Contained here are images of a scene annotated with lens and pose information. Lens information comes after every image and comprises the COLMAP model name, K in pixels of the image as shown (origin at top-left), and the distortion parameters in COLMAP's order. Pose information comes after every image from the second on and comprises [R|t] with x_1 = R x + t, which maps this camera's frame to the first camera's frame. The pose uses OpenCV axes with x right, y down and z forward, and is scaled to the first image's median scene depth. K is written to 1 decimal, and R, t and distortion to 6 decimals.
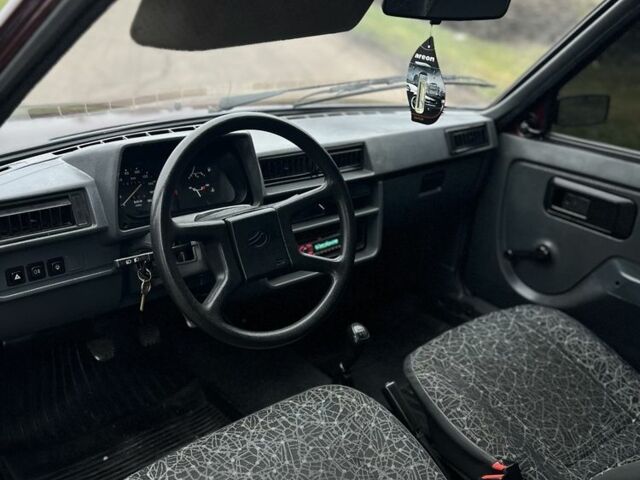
lens RADIAL K [[628.5, 0, 321.6], [0, 628.5, 238.0], [0, 0, 1]] dist [0.014280, 0.000000]
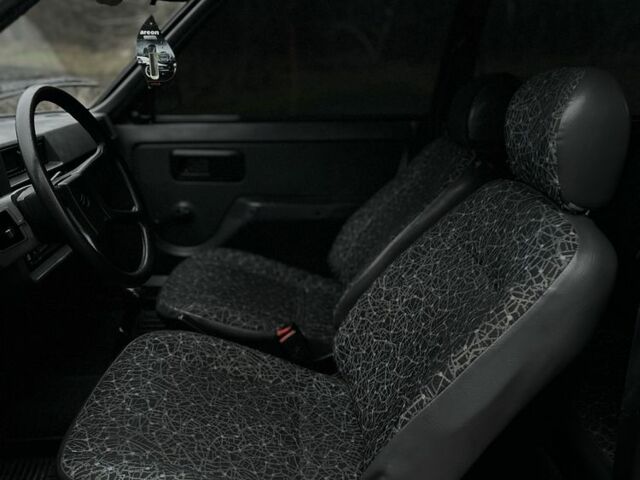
lens RADIAL K [[628.5, 0, 325.0], [0, 628.5, 240.7], [0, 0, 1]] dist [0.014280, 0.000000]
pose [[0.621850, -0.278422, 0.731973, -0.502789], [0.329365, 0.940967, 0.078105, 0.090479], [-0.710508, 0.192517, 0.676842, -0.003031]]
